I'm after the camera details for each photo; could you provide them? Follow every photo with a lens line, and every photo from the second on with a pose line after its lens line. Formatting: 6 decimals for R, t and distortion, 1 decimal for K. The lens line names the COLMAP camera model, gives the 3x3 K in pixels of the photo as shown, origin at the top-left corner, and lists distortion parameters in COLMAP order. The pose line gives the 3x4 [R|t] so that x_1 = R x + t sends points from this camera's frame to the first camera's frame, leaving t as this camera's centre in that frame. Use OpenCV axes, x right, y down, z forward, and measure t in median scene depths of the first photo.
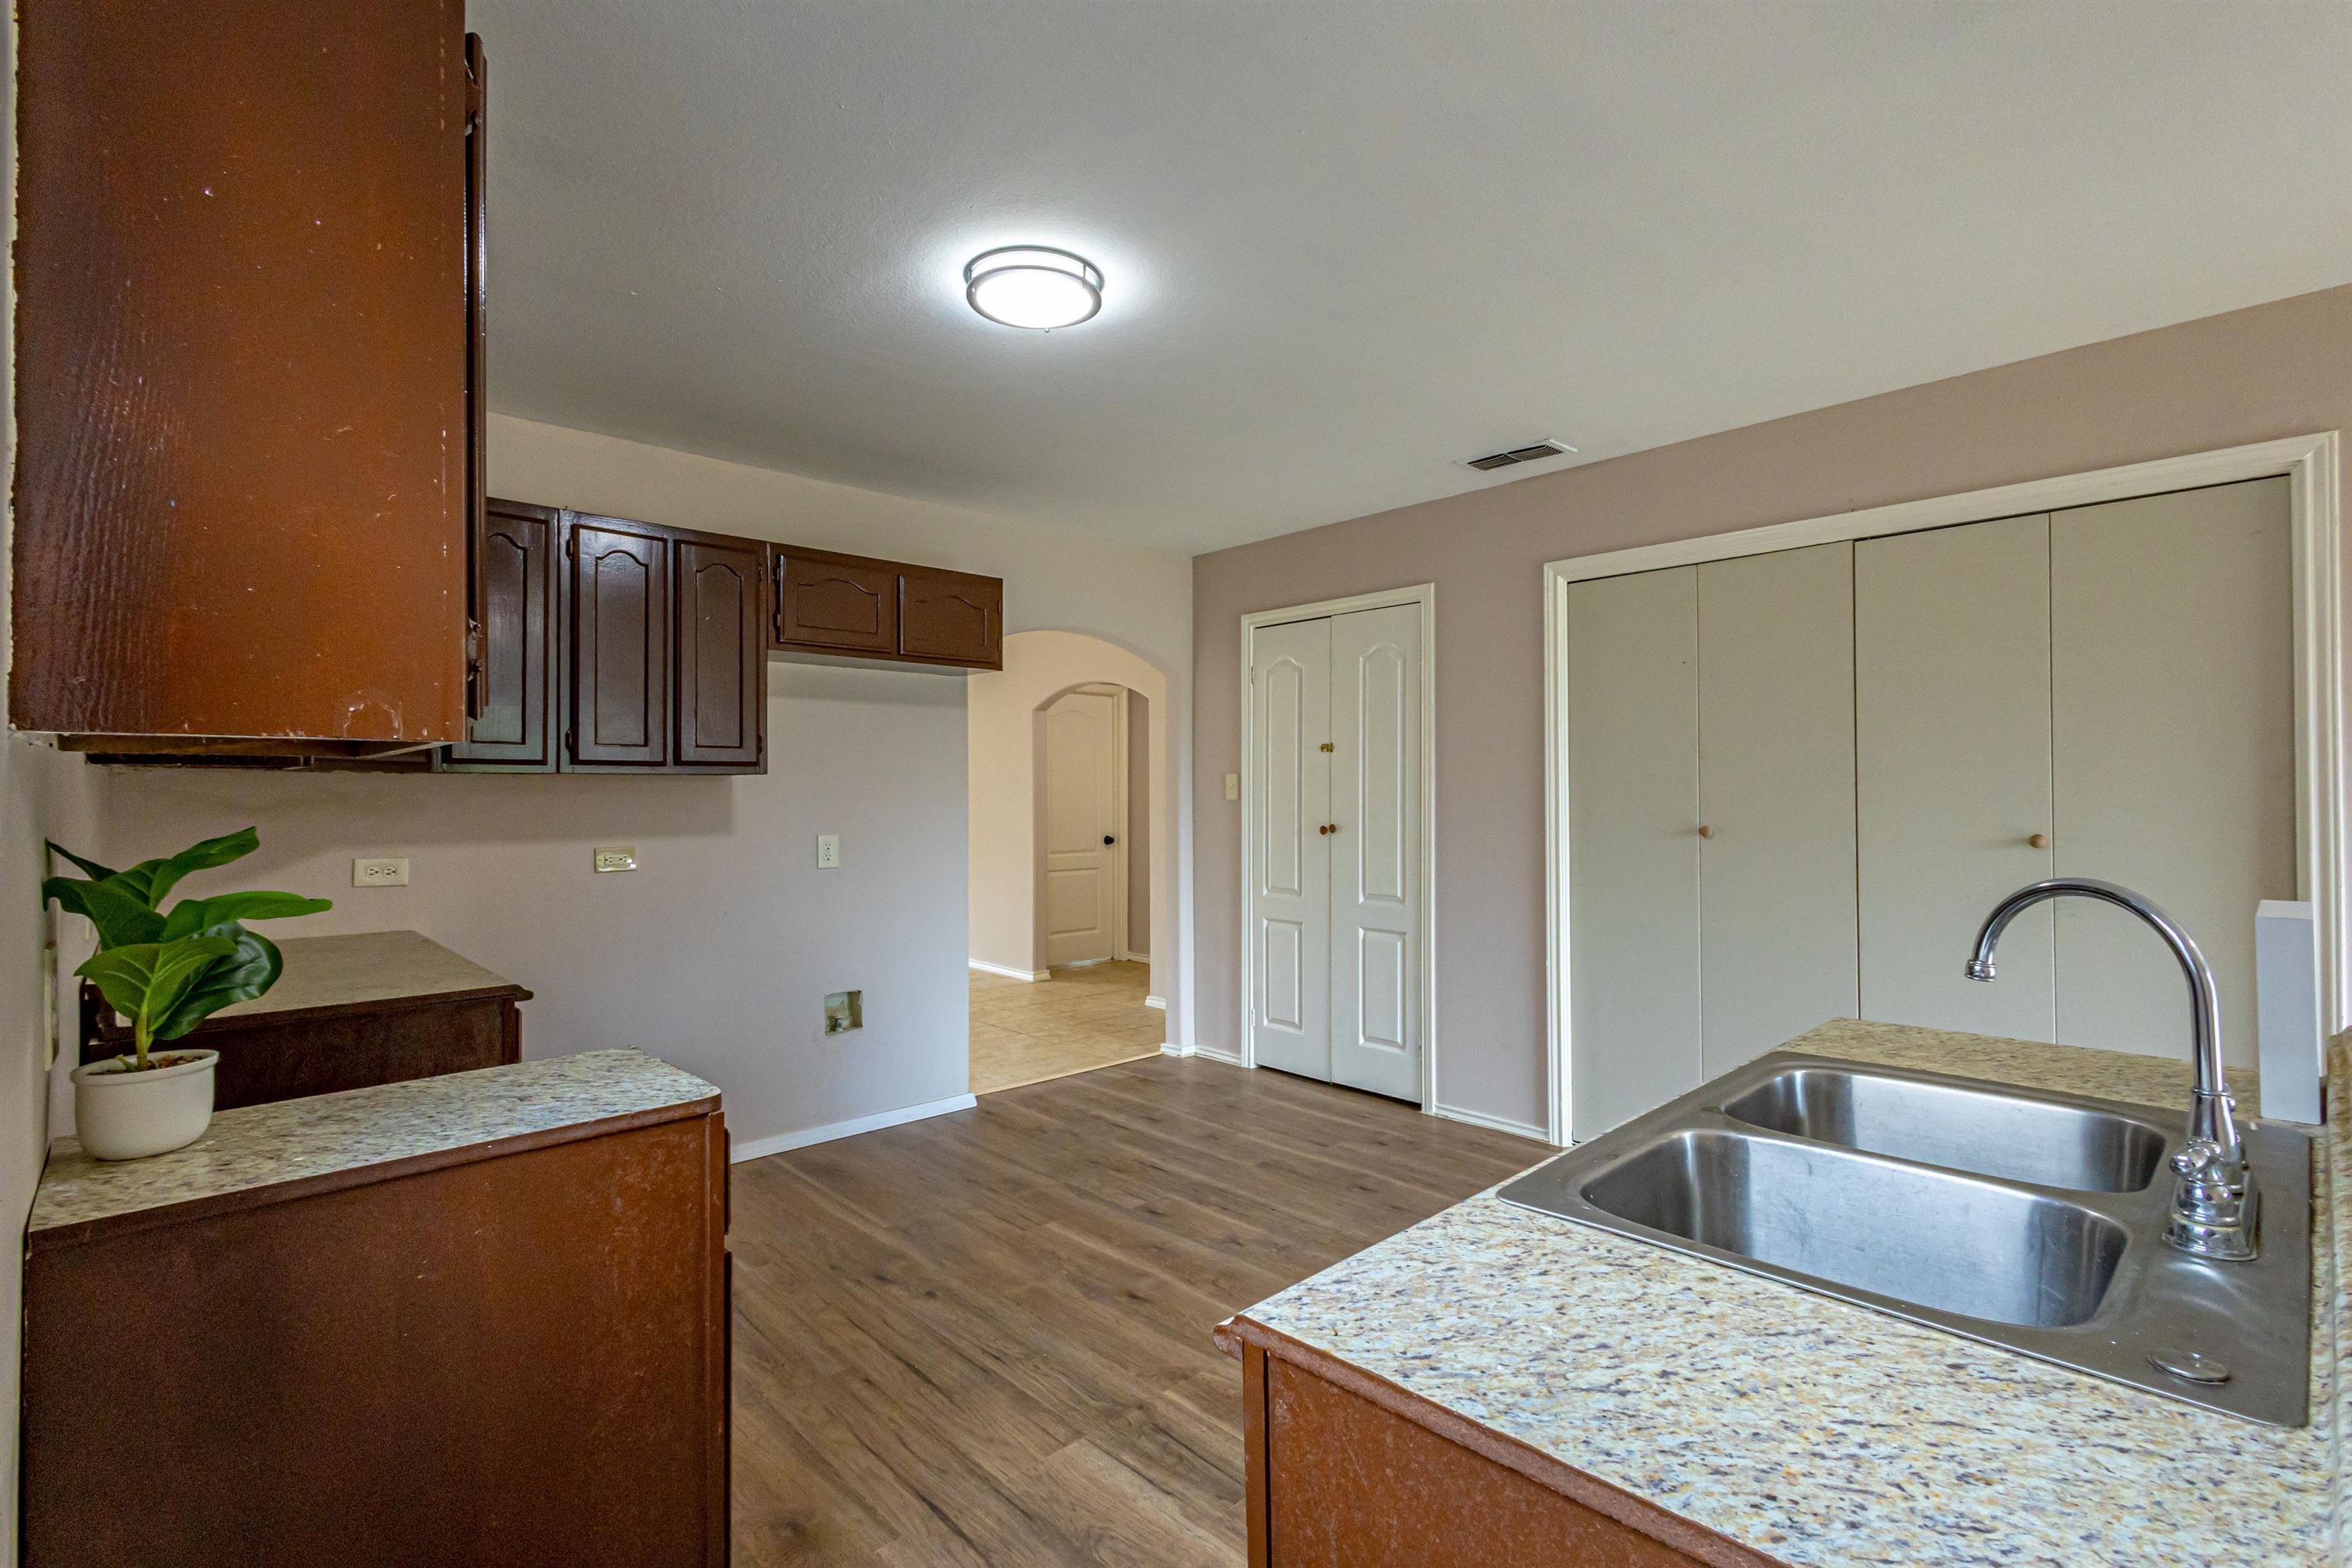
lens RADIAL K [[1072.8, 0, 1182.8], [0, 1072.8, 782.6], [0, 0, 1]] dist [0.012349, -0.001164]
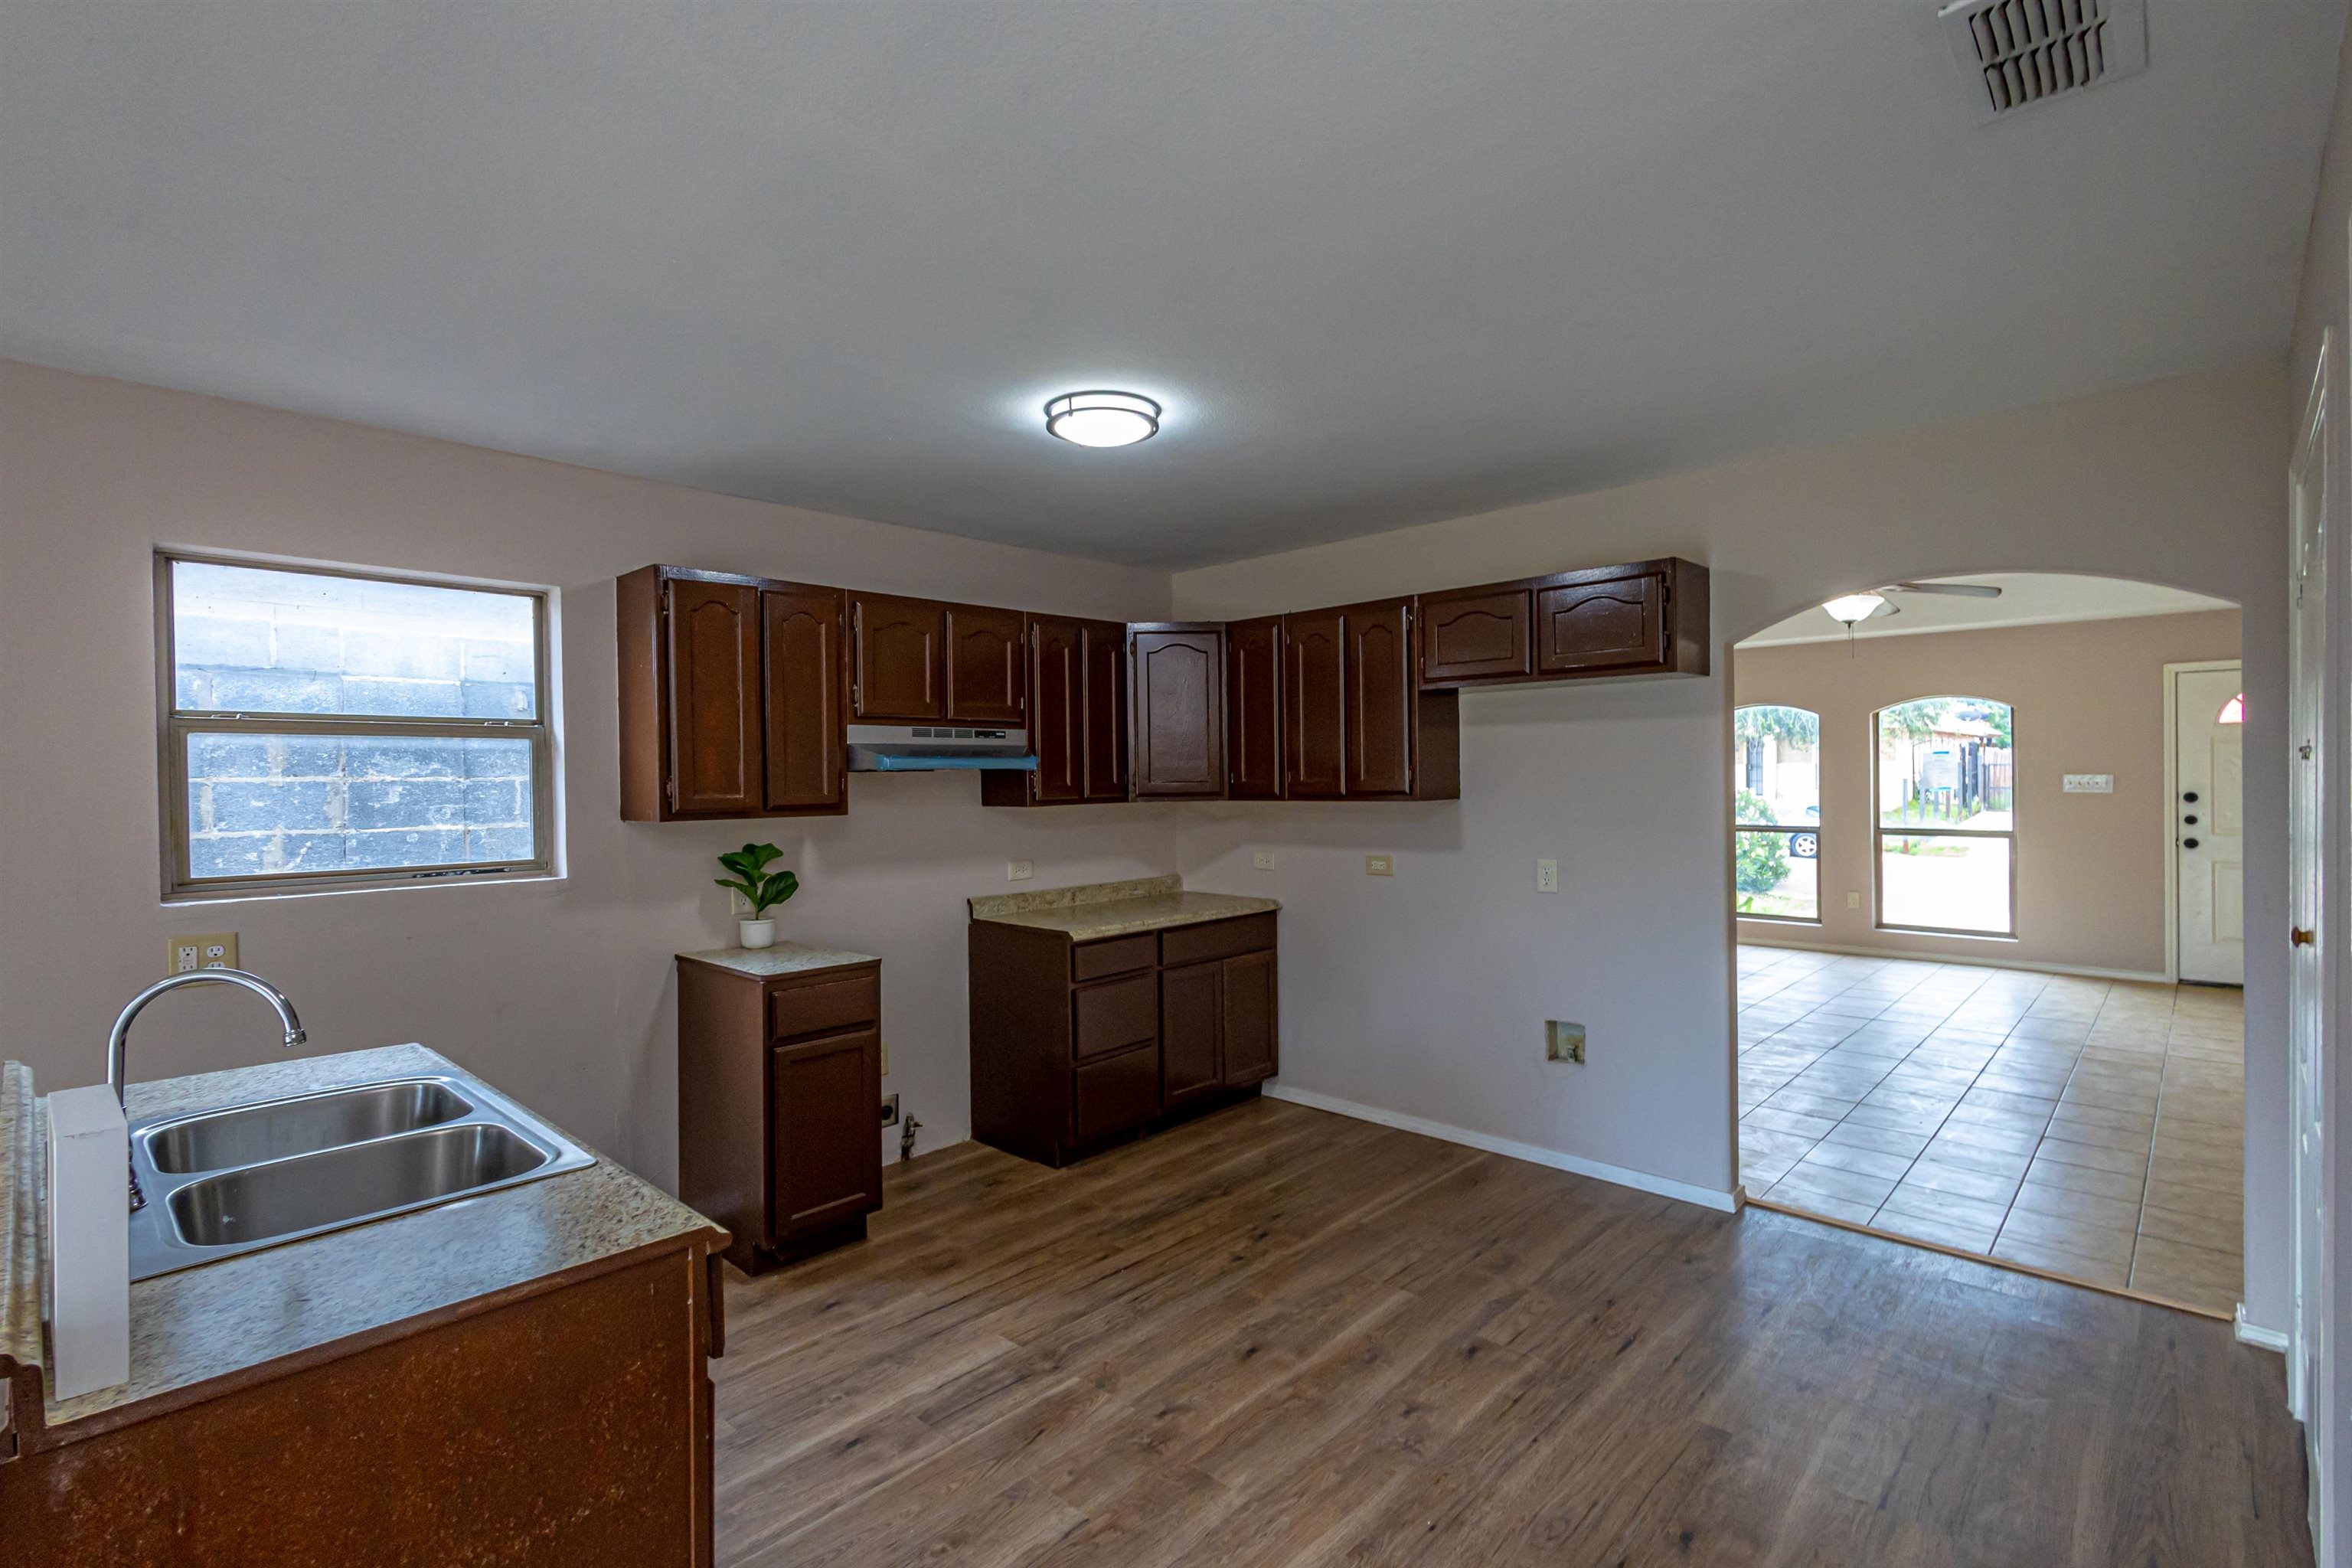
lens RADIAL K [[1087.8, 0, 1184.7], [0, 1087.8, 774.1], [0, 0, 1]] dist [-0.000822, 0.015870]
pose [[0.060521, 0.003462, -0.998161, 0.869241], [0.018515, 0.999818, 0.004590, -0.053240], [0.997995, -0.018759, 0.060446, 0.813242]]
